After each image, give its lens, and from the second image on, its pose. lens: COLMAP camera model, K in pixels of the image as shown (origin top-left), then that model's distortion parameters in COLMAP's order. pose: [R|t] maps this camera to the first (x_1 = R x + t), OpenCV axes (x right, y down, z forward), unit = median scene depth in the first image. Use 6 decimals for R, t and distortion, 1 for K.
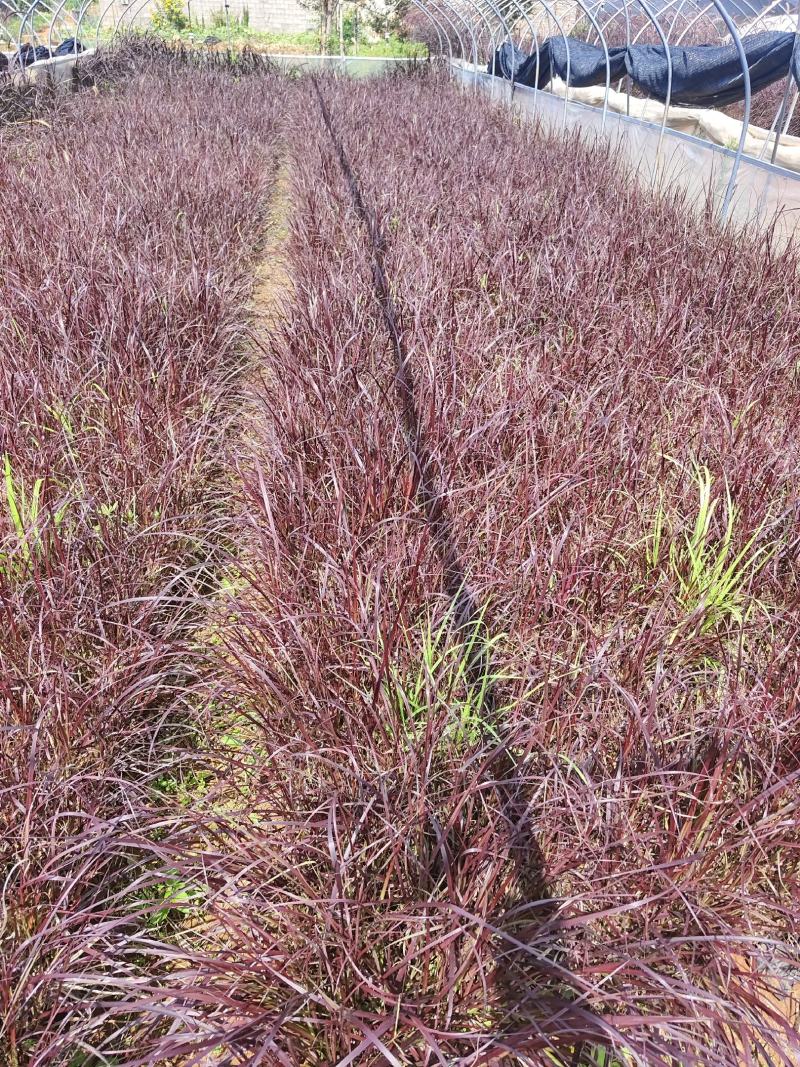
lens RADIAL K [[743.3, 0, 423.7], [0, 743.3, 528.2], [0, 0, 1]] dist [0.031512, -0.044370]
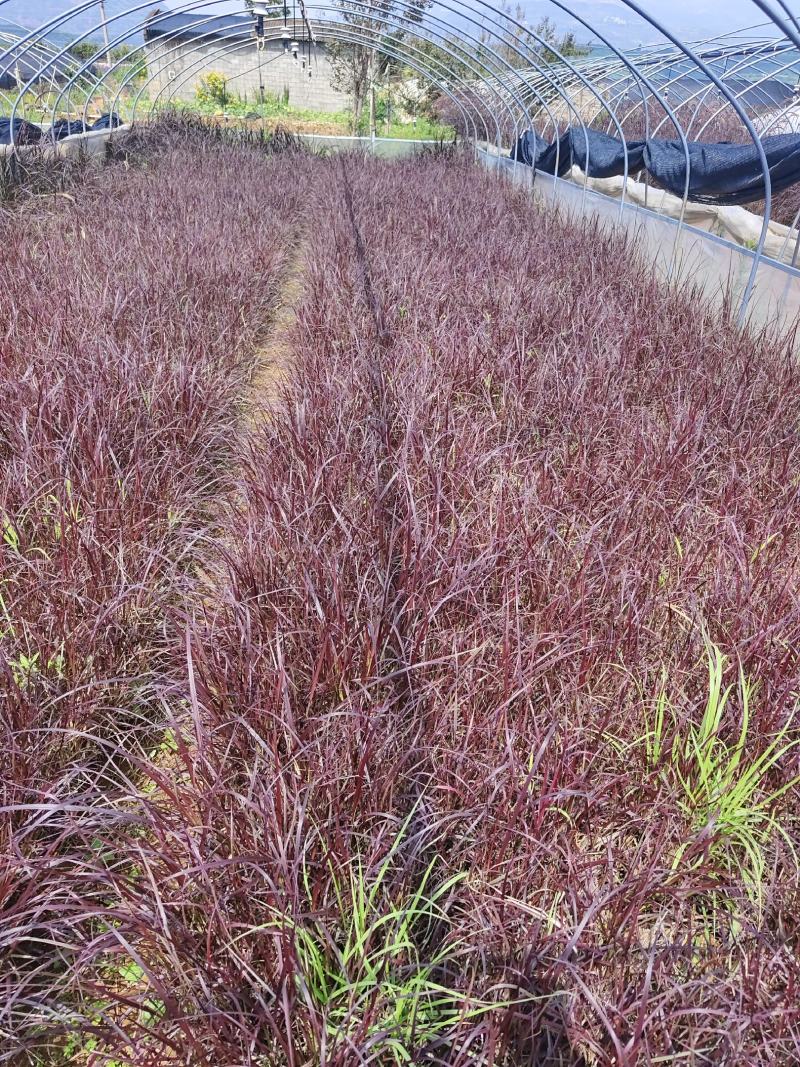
lens RADIAL K [[726.4, 0, 438.7], [0, 726.4, 503.7], [0, 0, 1]] dist [0.007013, 0.004256]
pose [[0.999264, 0.031989, -0.021186, 0.035353], [-0.033658, 0.995918, -0.083747, -0.078835], [0.018421, 0.084398, 0.996262, 0.073665]]
